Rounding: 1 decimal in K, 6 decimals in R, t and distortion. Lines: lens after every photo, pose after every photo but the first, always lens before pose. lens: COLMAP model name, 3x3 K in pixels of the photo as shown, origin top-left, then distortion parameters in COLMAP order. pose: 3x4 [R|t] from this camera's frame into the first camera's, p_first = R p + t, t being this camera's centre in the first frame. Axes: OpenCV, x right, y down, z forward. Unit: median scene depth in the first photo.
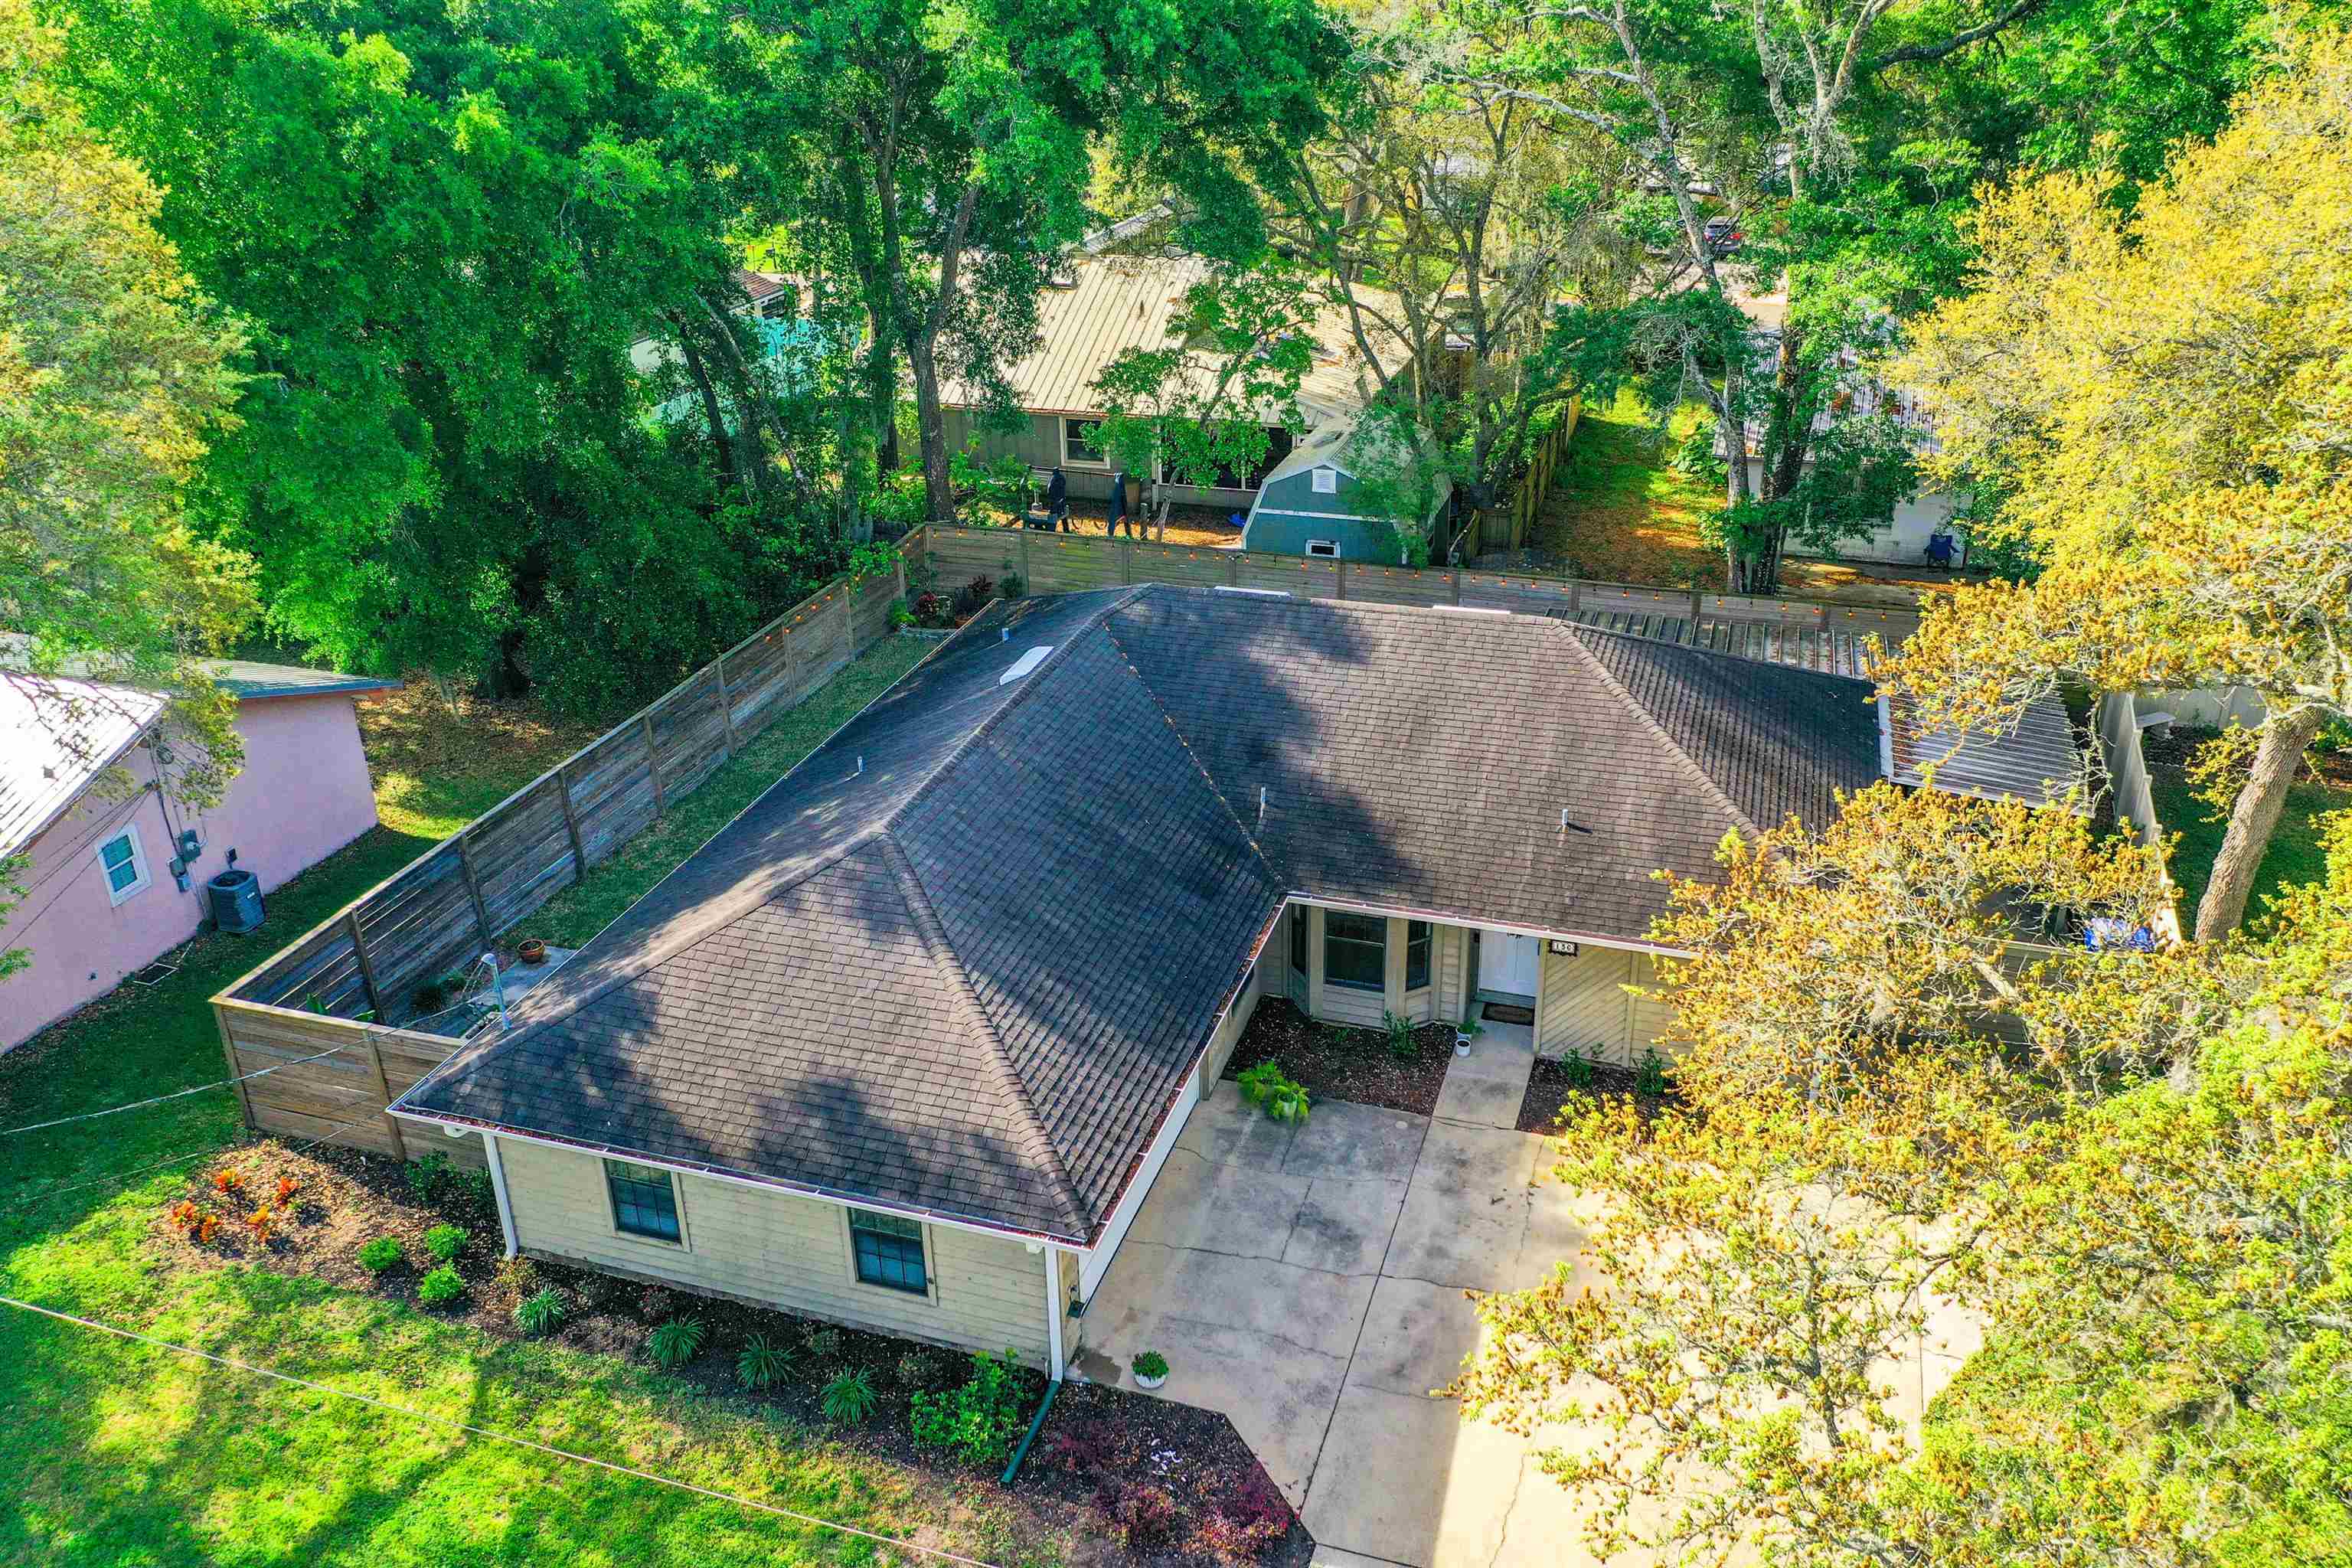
lens RADIAL K [[1864.4, 0, 1171.4], [0, 1864.4, 781.5], [0, 0, 1]] dist [-0.001429, -0.006537]
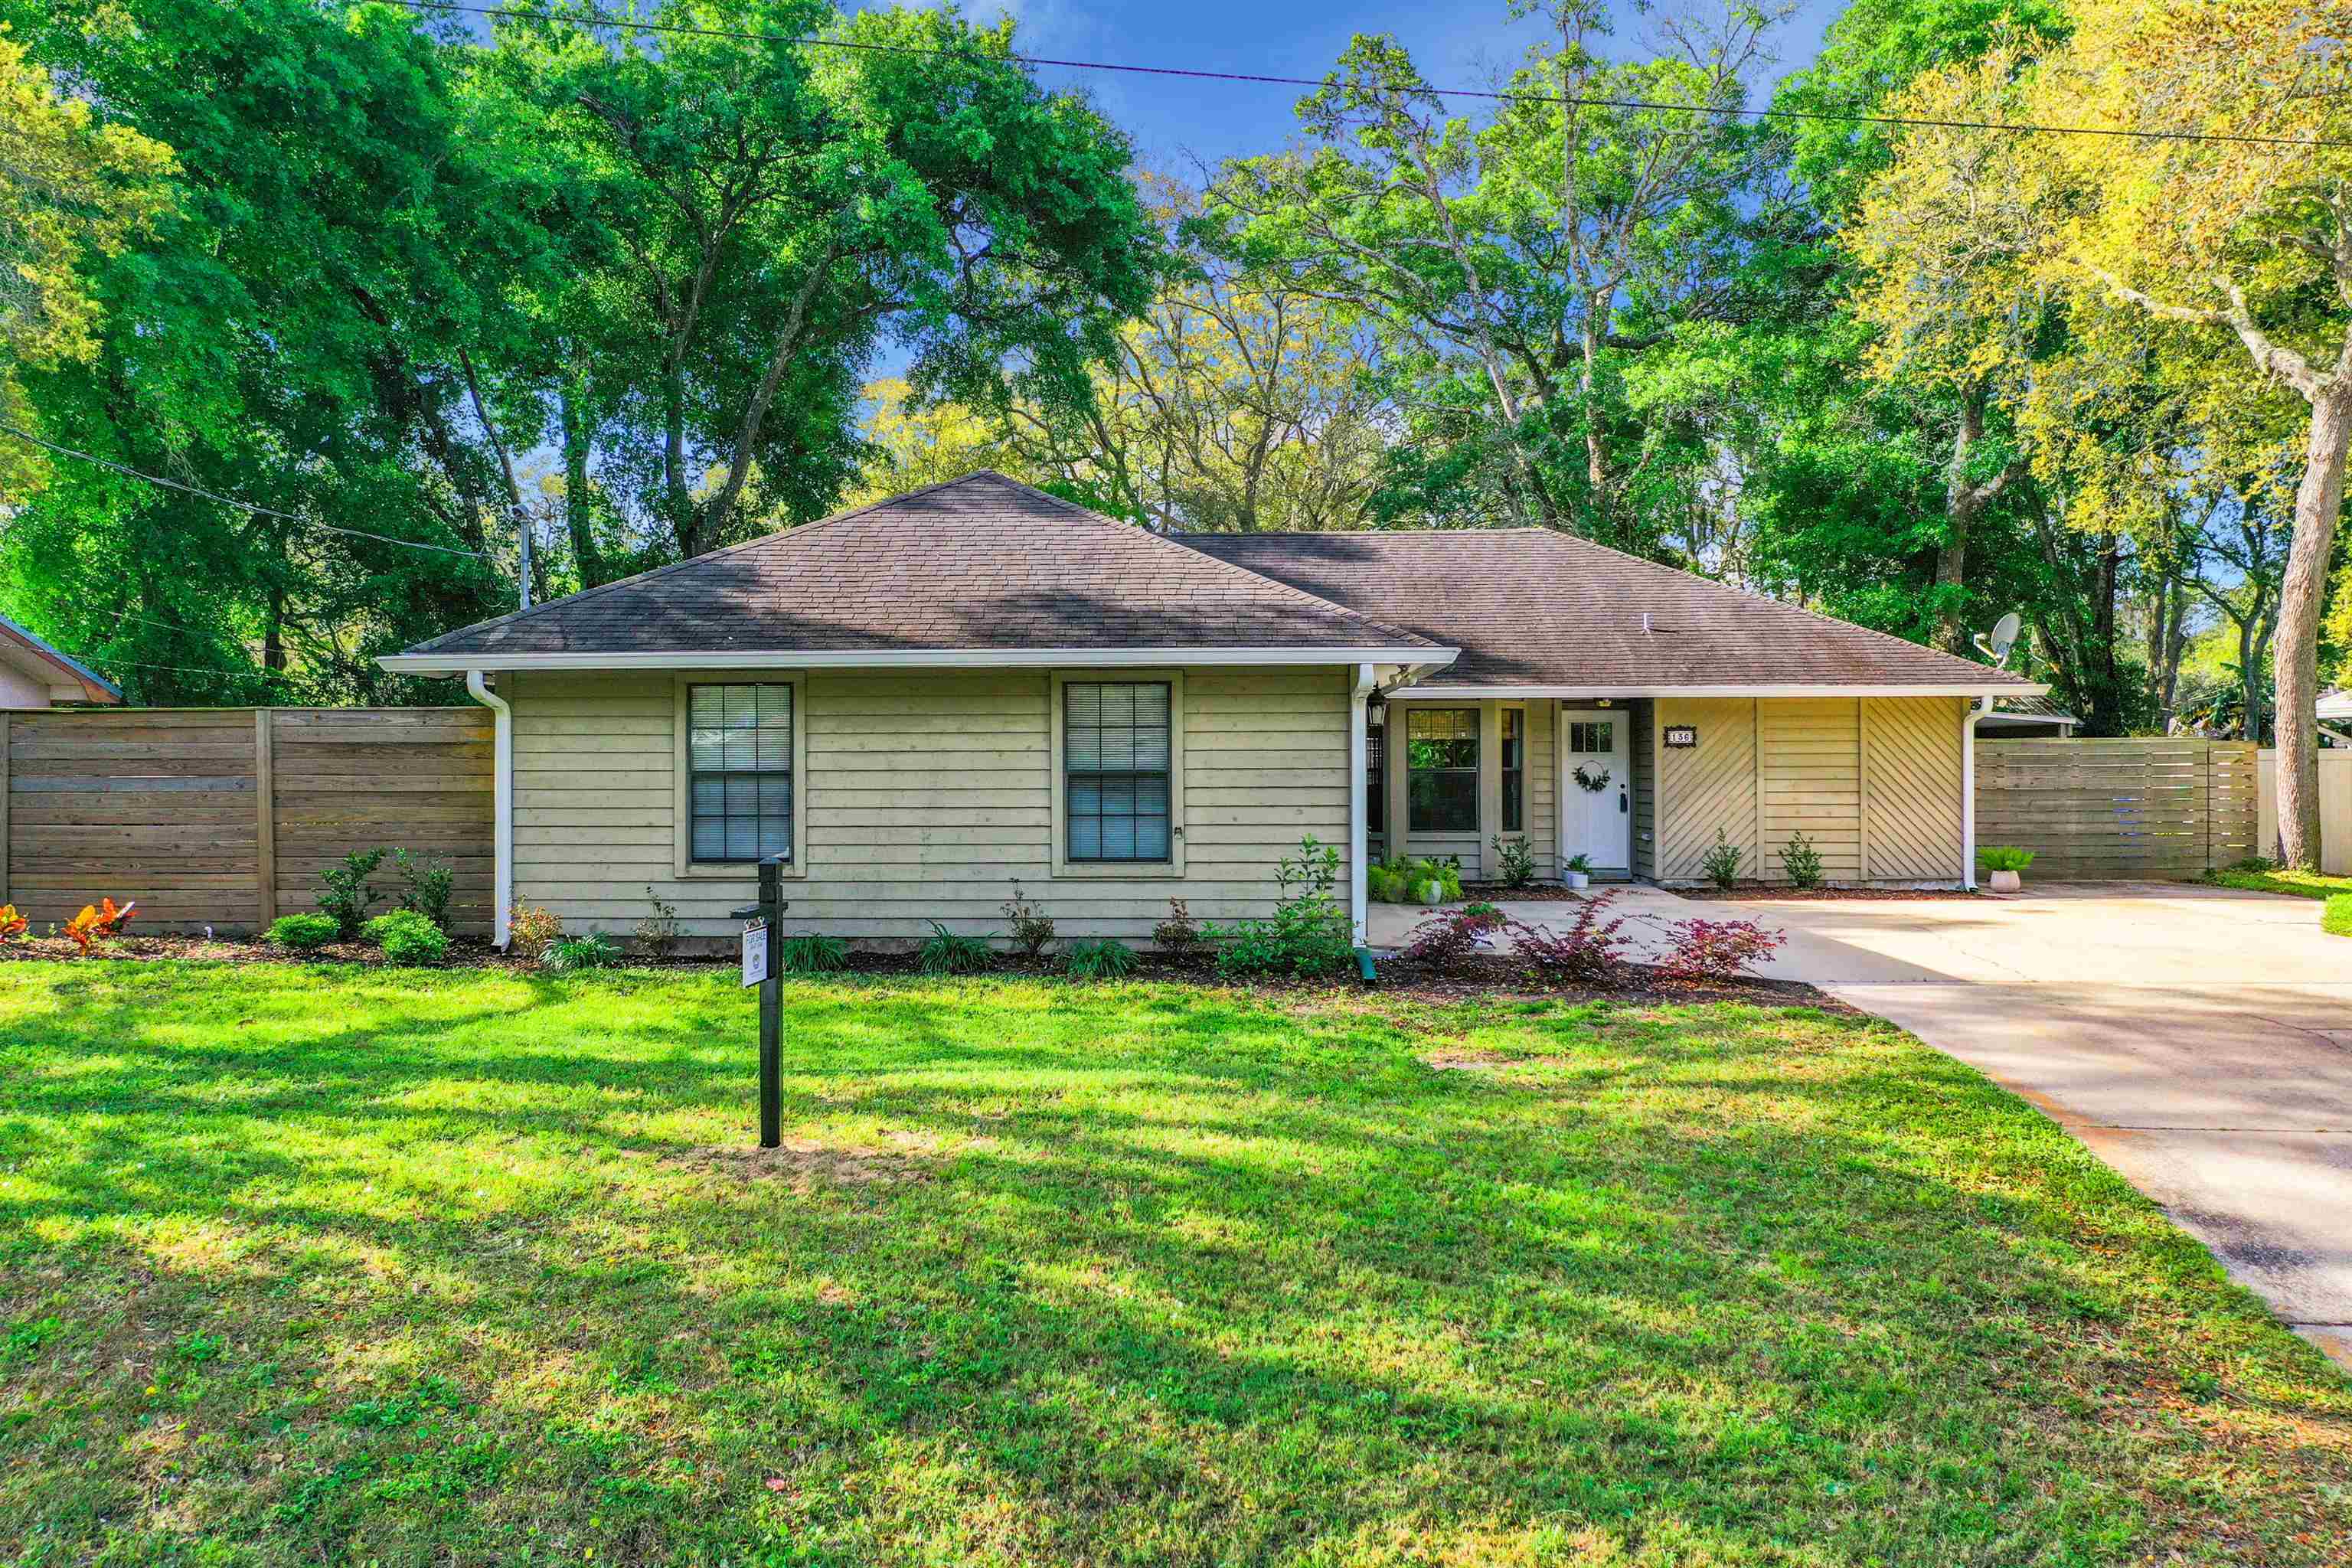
lens RADIAL K [[1864.4, 0, 1171.4], [0, 1864.4, 781.5], [0, 0, 1]] dist [-0.001429, -0.006537]
pose [[0.961310, 0.018132, 0.274872, -0.315874], [0.100579, 0.905839, -0.411509, 0.520927], [-0.256451, 0.423234, 0.868968, 0.326641]]
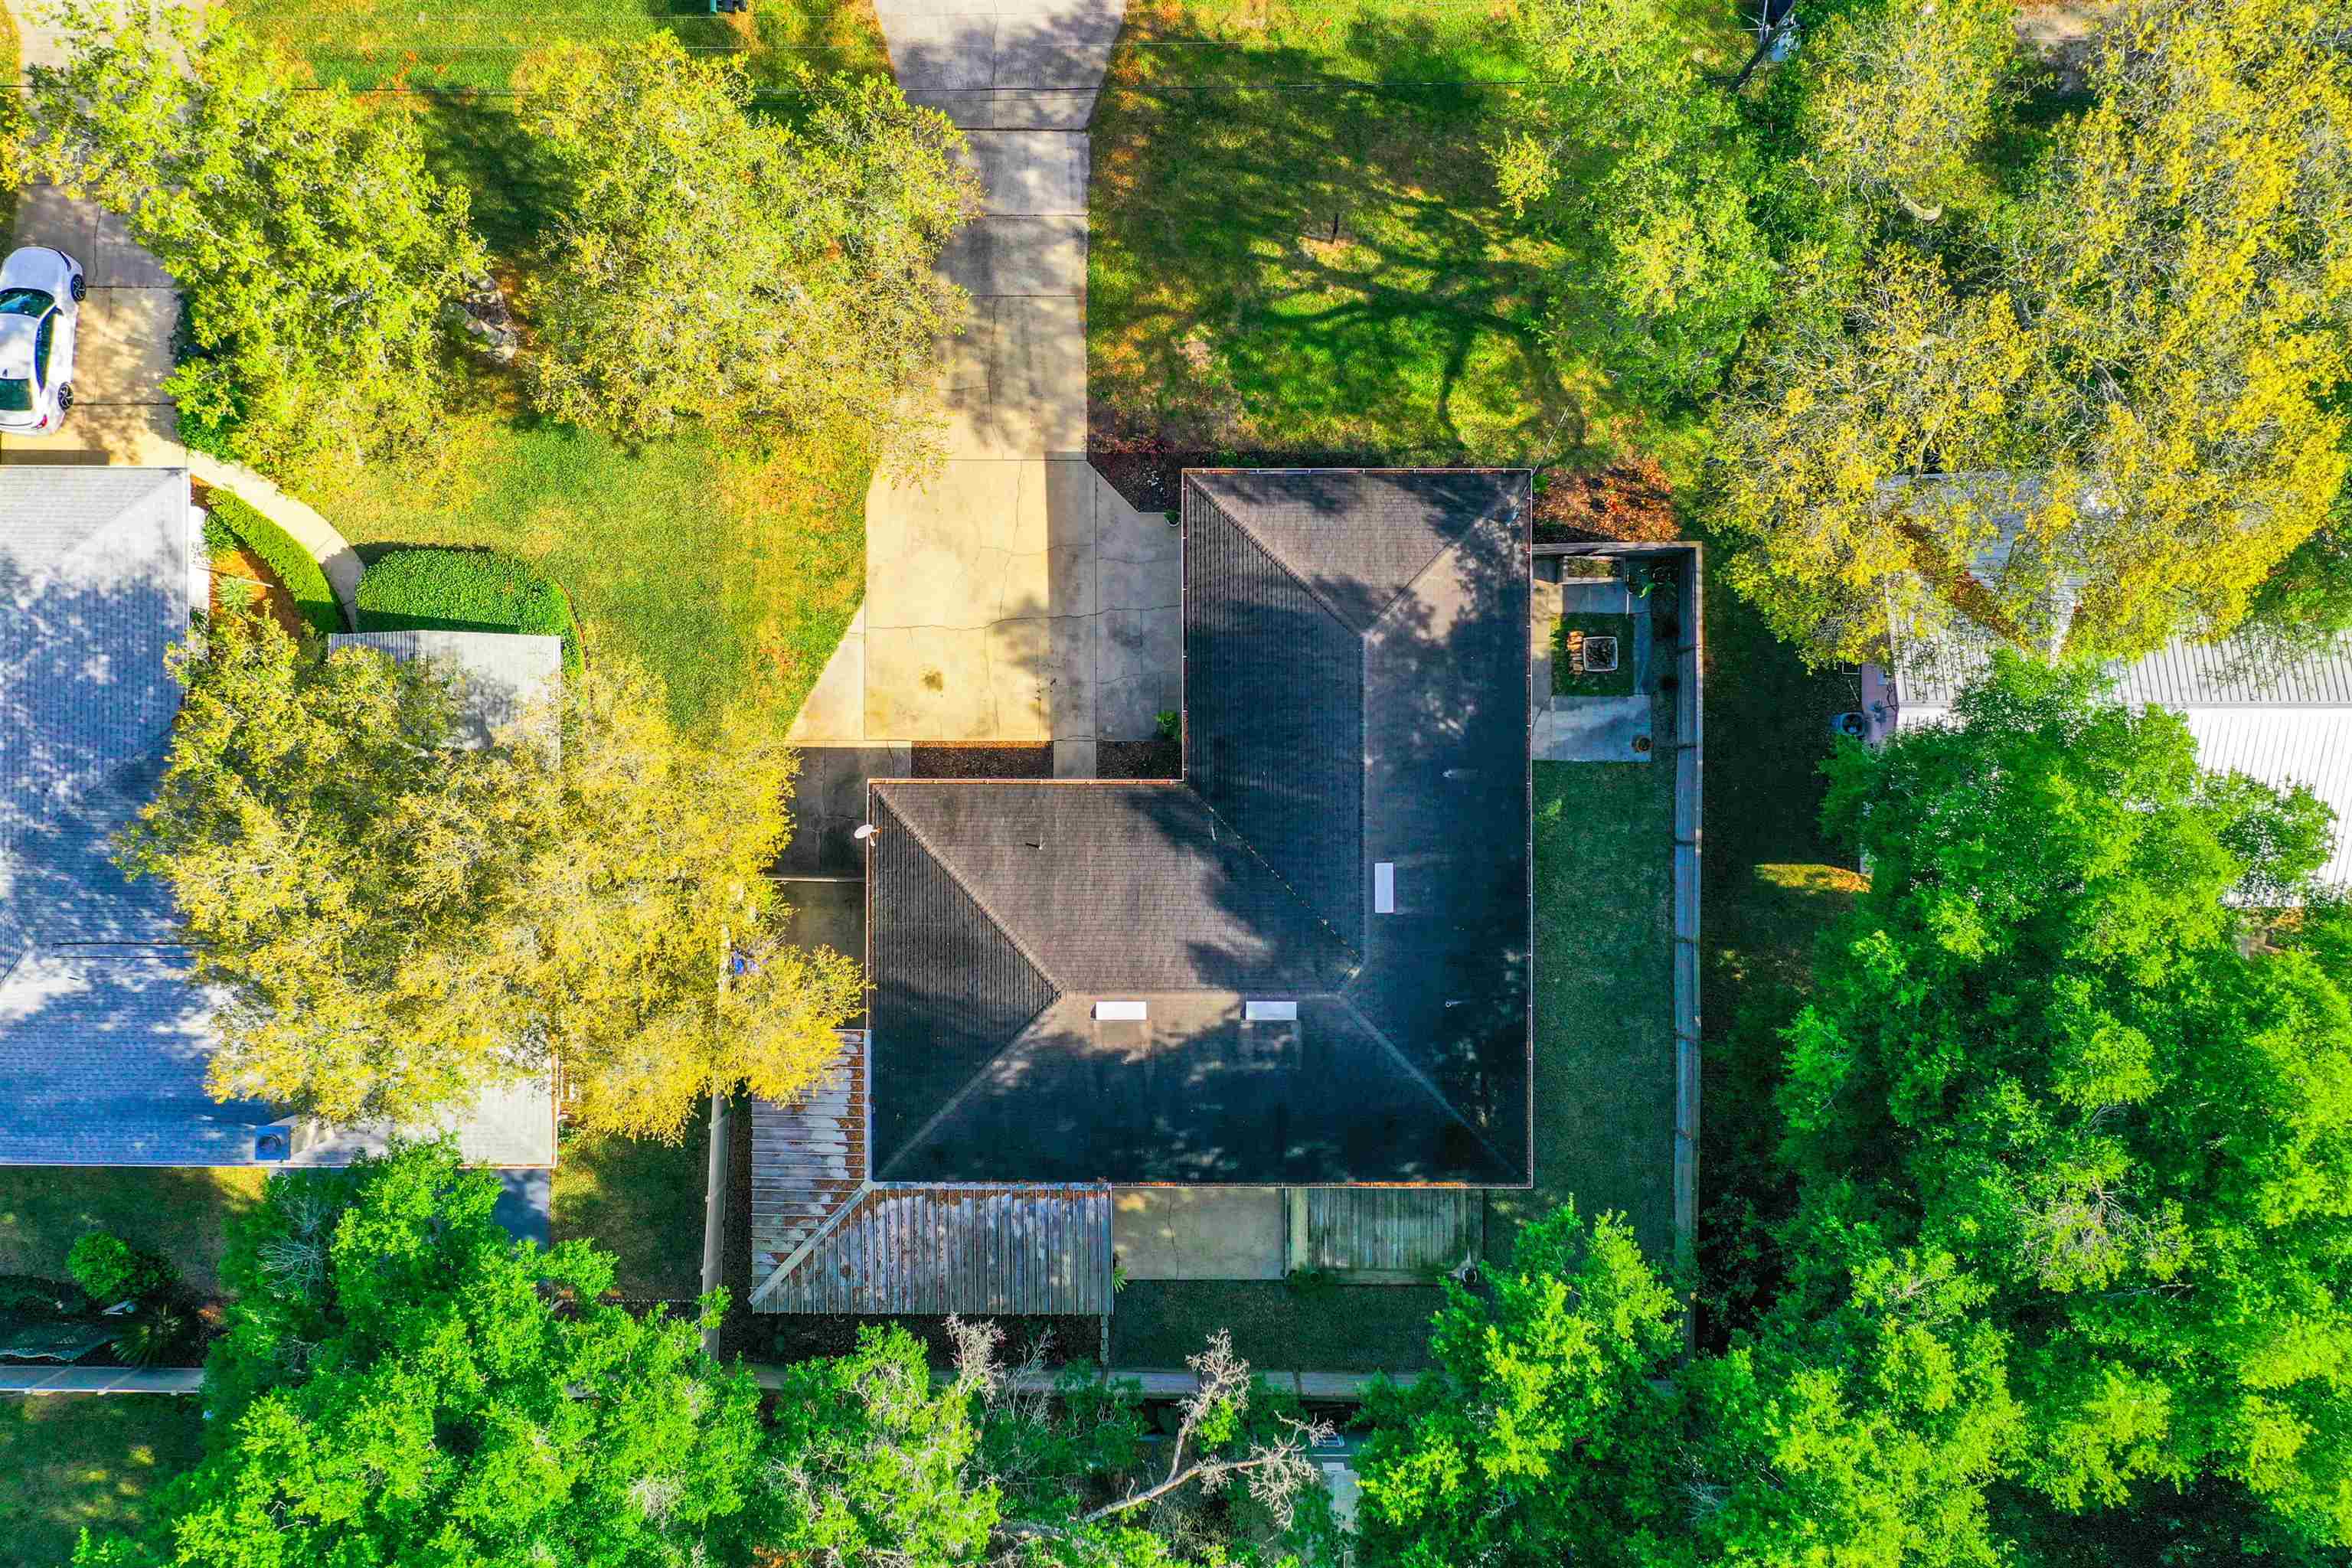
lens RADIAL K [[1864.4, 0, 1171.4], [0, 1864.4, 781.5], [0, 0, 1]] dist [-0.001429, -0.006537]
pose [[-0.951045, 0.308166, 0.023402, 0.036983], [-0.111001, -0.411268, 0.904730, -1.824387], [0.288432, 0.857841, 0.425341, 0.260301]]
